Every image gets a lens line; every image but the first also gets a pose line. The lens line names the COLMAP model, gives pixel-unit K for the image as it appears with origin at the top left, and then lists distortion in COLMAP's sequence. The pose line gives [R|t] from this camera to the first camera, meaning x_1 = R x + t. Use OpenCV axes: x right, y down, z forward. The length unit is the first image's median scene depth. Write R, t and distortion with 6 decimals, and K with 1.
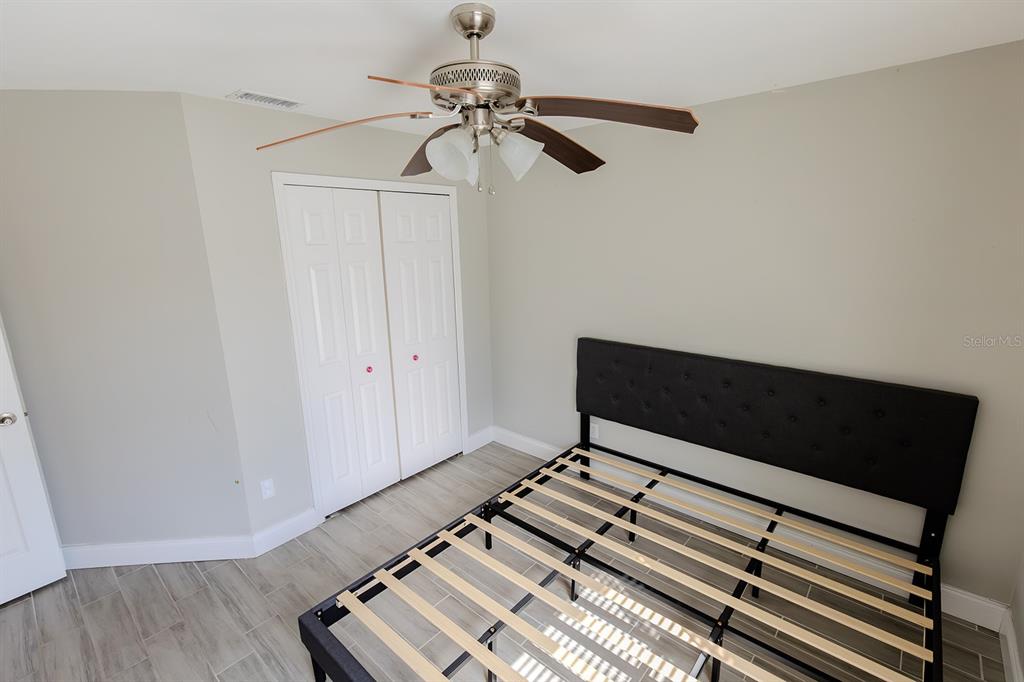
lens RADIAL K [[462.1, 0, 512.3], [0, 462.1, 338.8], [0, 0, 1]] dist [0.004309, -0.000513]
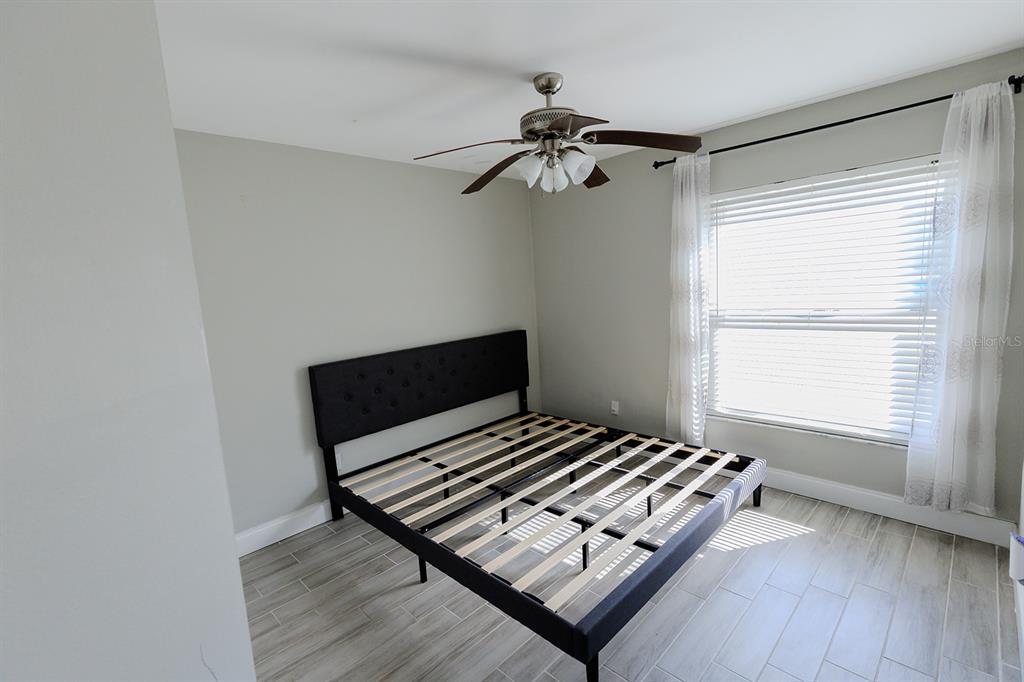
lens RADIAL K [[462.1, 0, 512.4], [0, 462.1, 344.5], [0, 0, 1]] dist [0.004309, -0.000513]
pose [[0.066402, -0.115612, 0.991072, -0.849877], [0.292709, 0.951821, 0.091422, -0.013536], [-0.953893, 0.284026, 0.097044, 0.602804]]
